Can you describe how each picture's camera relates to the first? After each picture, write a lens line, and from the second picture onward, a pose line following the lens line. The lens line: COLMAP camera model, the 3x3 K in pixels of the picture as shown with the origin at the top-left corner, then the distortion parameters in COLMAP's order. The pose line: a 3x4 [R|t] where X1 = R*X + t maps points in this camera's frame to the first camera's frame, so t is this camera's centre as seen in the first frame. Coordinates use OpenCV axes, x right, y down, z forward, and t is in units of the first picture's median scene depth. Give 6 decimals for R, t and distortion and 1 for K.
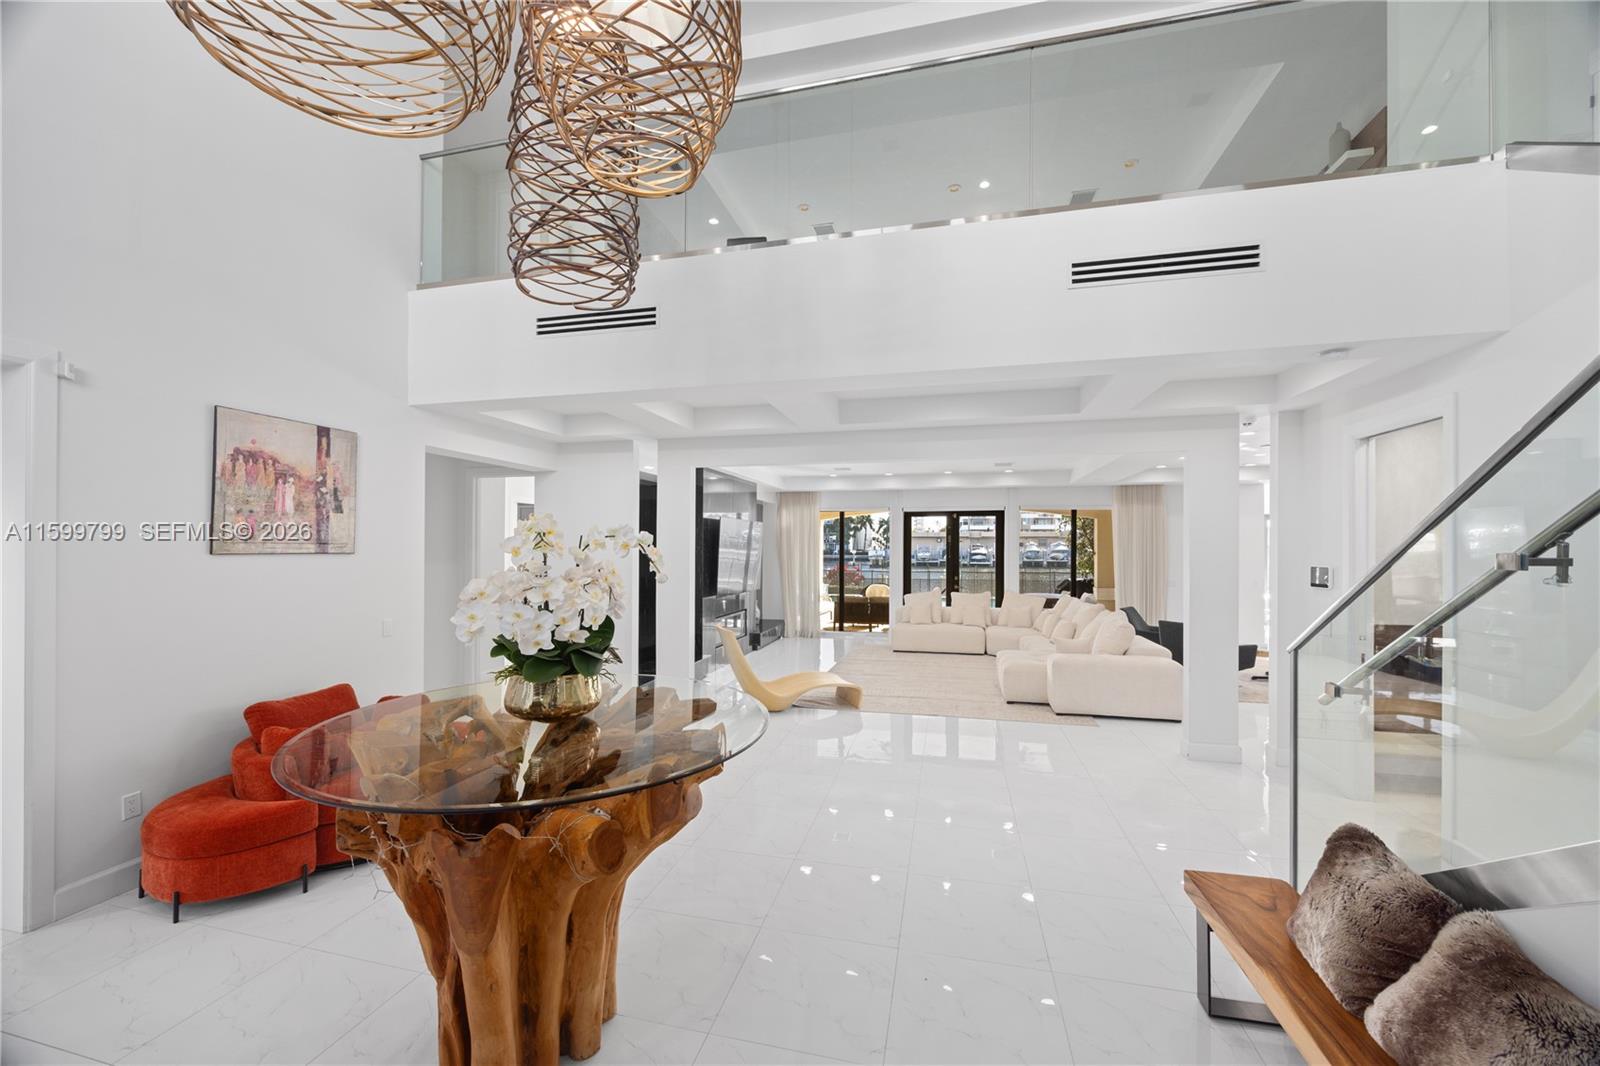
lens RADIAL K [[617.1, 0, 809.5], [0, 617.1, 541.6], [0, 0, 1]] dist [-0.005577, 0.000690]
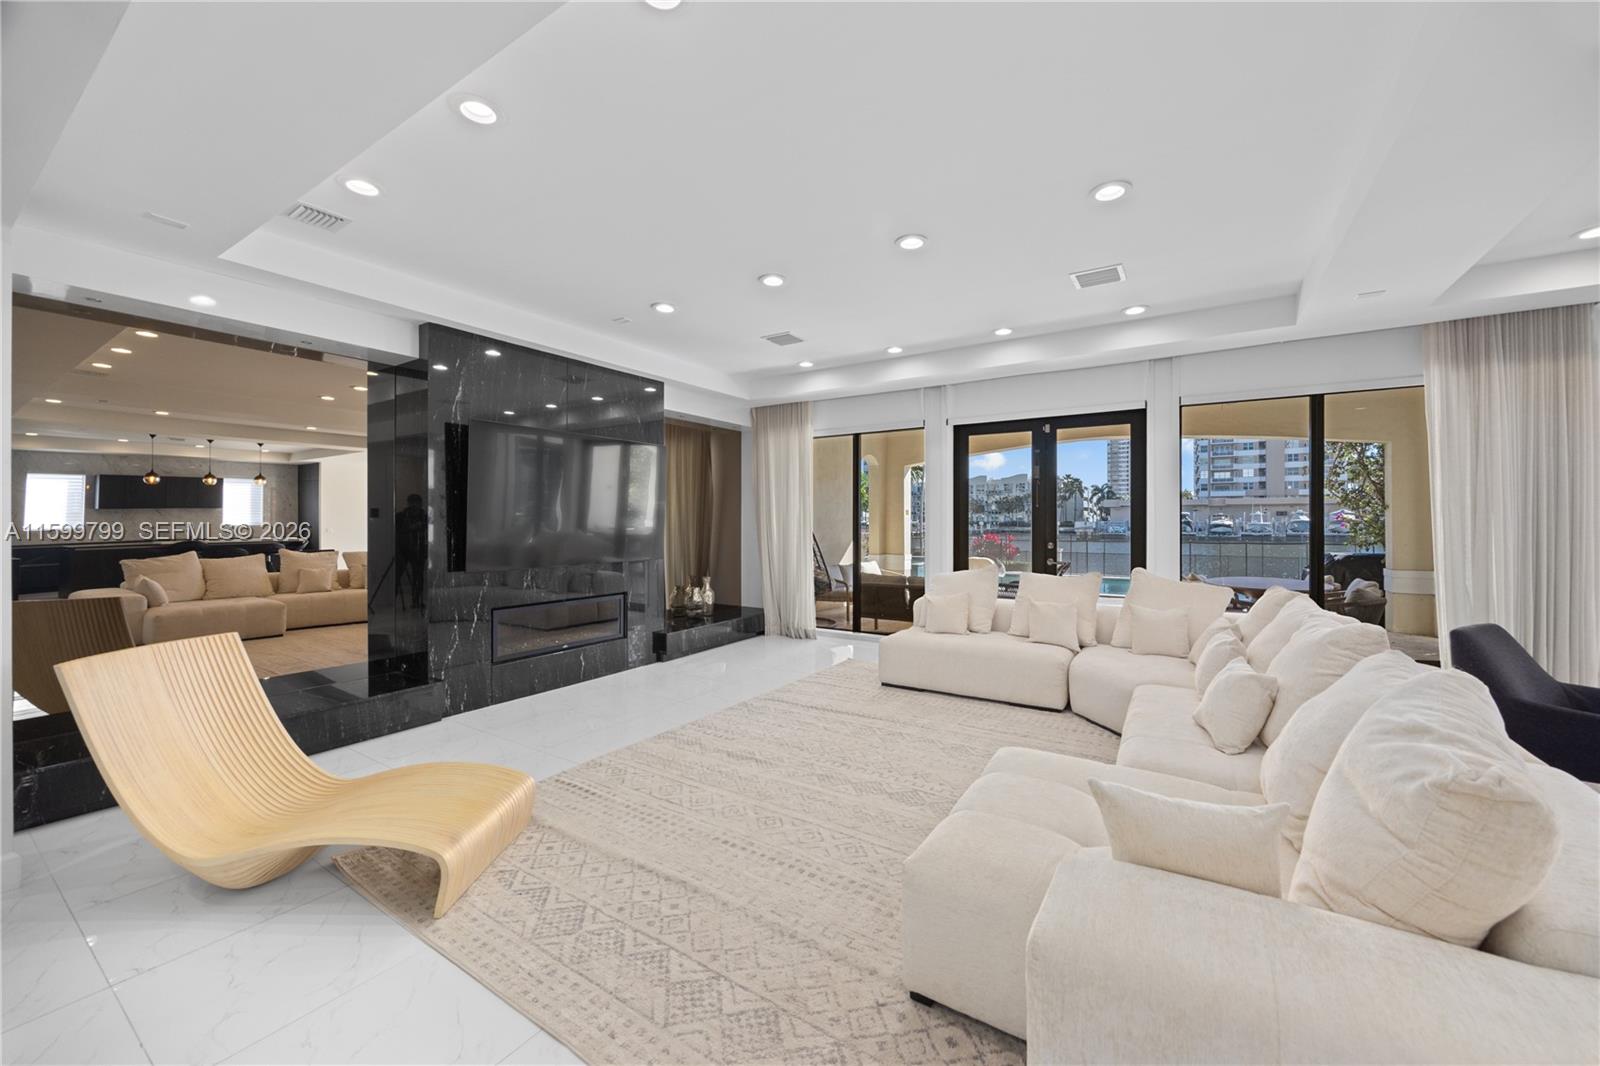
lens RADIAL K [[617.1, 0, 805.4], [0, 617.1, 521.5], [0, 0, 1]] dist [-0.005577, 0.000690]
pose [[0.943094, -0.003189, -0.332512, 0.217442], [0.006214, 0.999948, 0.008036, 0.033423], [0.332469, -0.009645, 0.943065, 0.435831]]
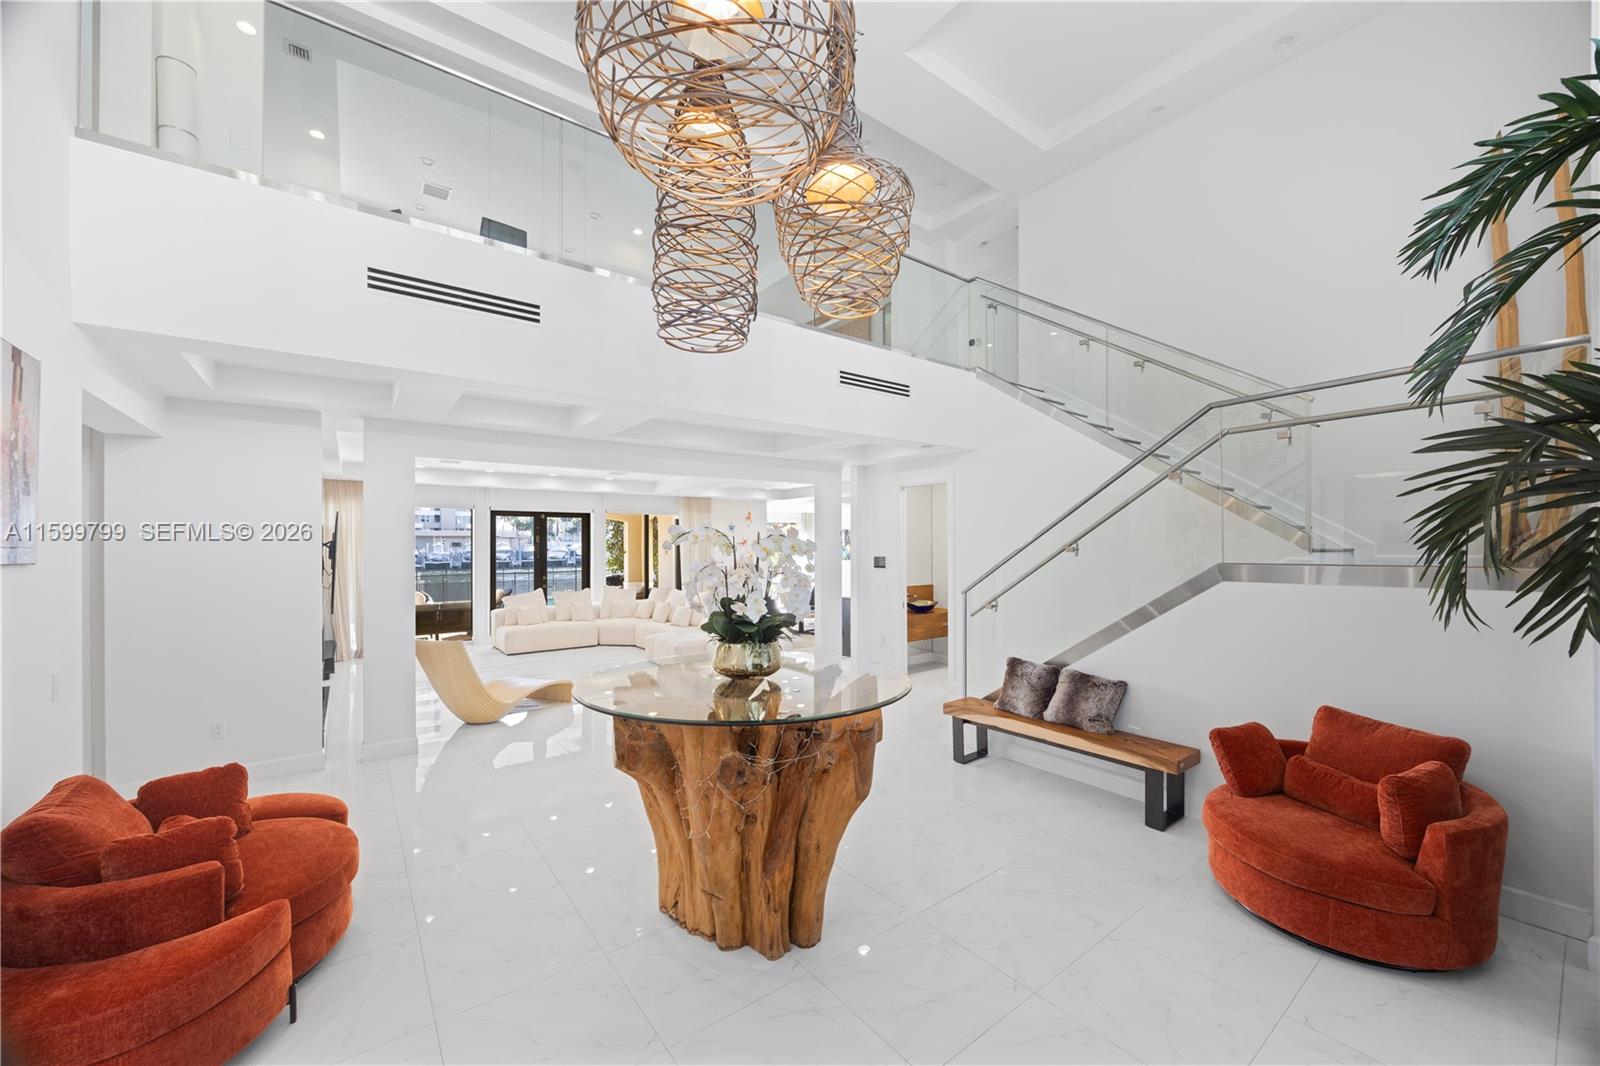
lens RADIAL K [[617.1, 0, 820.7], [0, 617.1, 537.5], [0, 0, 1]] dist [-0.005577, 0.000690]
pose [[0.624871, 0.006199, 0.780703, -0.274515], [-0.001162, 0.999975, -0.007010, -0.000443], [-0.780727, 0.003473, 0.624863, 0.008550]]
